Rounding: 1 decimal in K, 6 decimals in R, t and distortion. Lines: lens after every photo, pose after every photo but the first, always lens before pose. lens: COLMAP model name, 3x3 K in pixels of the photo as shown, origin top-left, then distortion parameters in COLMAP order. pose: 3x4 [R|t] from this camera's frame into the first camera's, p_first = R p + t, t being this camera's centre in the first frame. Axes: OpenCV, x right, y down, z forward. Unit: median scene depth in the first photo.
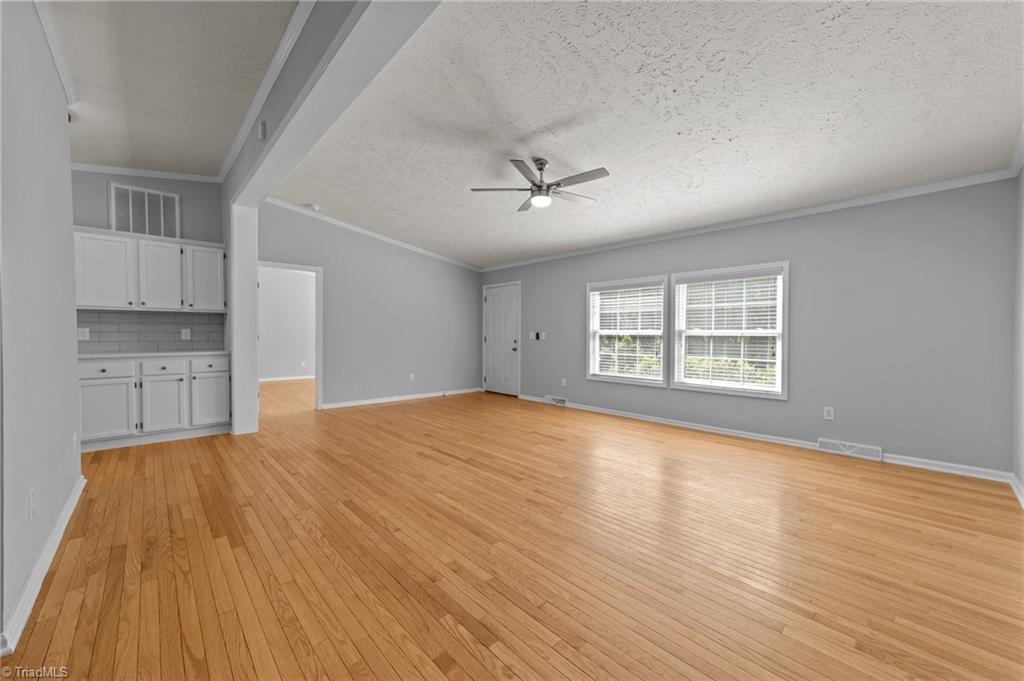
lens RADIAL K [[394.6, 0, 508.6], [0, 394.6, 336.4], [0, 0, 1]] dist [-0.016521, 0.008803]
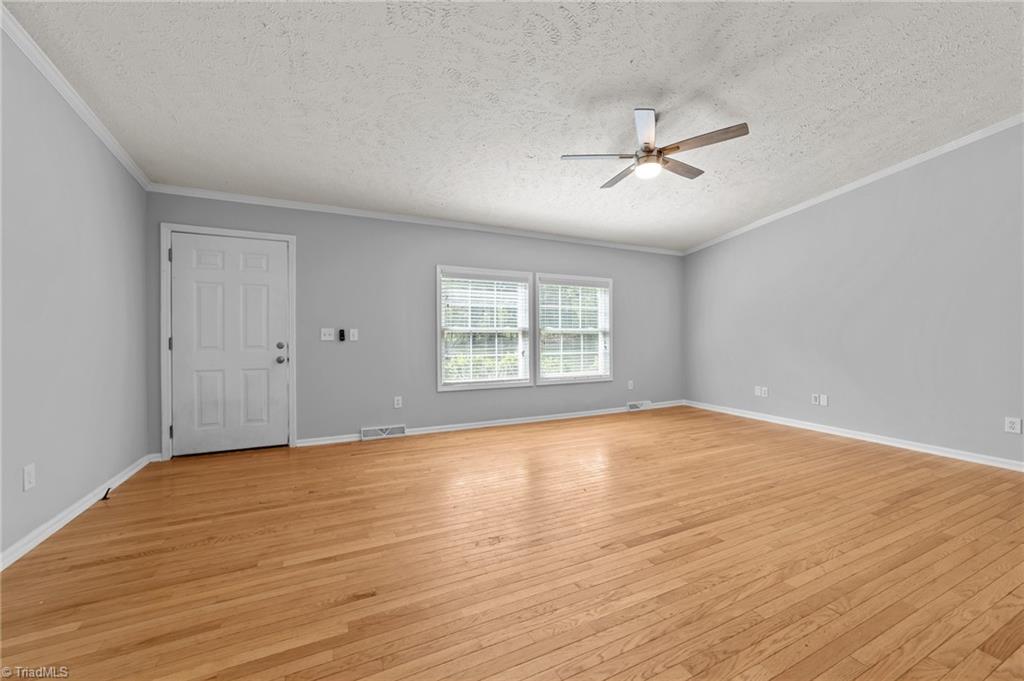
lens RADIAL K [[394.6, 0, 508.6], [0, 394.6, 336.4], [0, 0, 1]] dist [-0.016521, 0.008803]
pose [[0.298616, -0.010286, 0.954318, -0.668589], [0.005686, 0.999943, 0.008999, -0.004617], [-0.954356, 0.002739, 0.298658, 0.887529]]
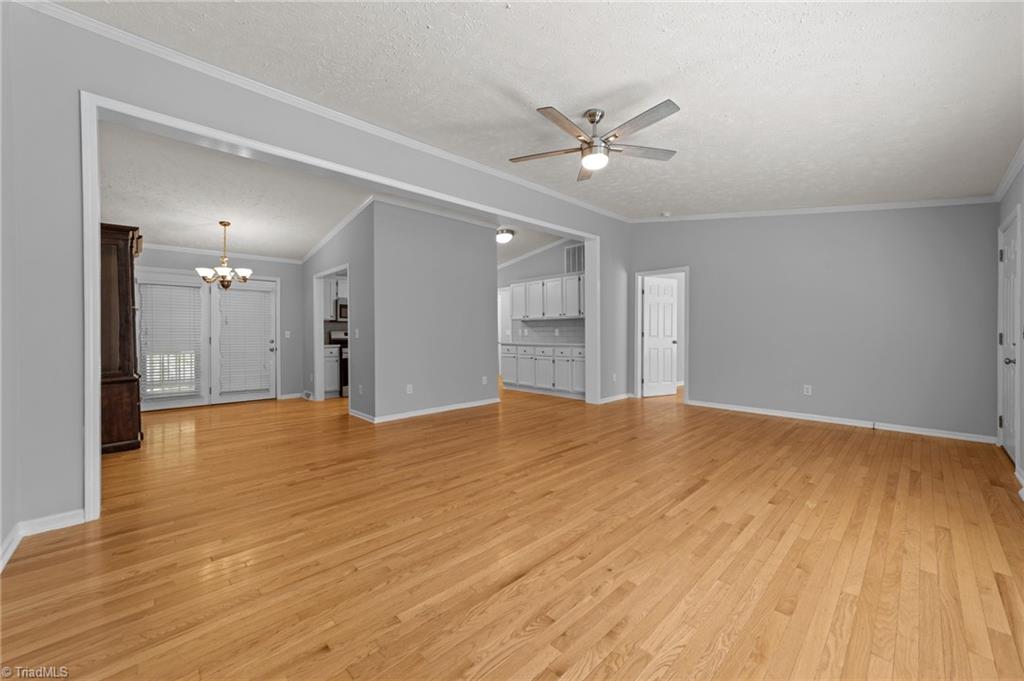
lens RADIAL K [[394.6, 0, 508.6], [0, 394.6, 336.4], [0, 0, 1]] dist [-0.016521, 0.008803]
pose [[0.012333, 0.006004, -0.999906, 0.740495], [0.002514, 0.999979, 0.006035, 0.000541], [0.999921, -0.002588, 0.012318, 0.702910]]
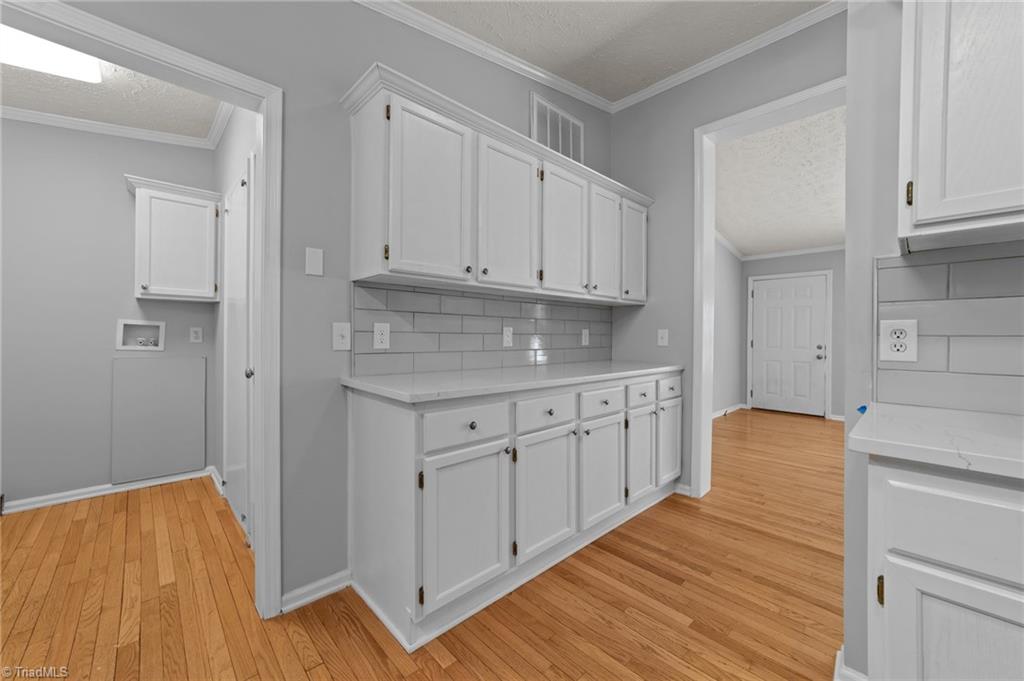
lens RADIAL K [[394.6, 0, 508.6], [0, 394.6, 336.4], [0, 0, 1]] dist [-0.016521, 0.008803]
pose [[0.999852, 0.004878, 0.016505, -1.022770], [-0.004829, 0.999984, -0.002984, -0.005492], [-0.016519, 0.002903, 0.999859, 0.368895]]
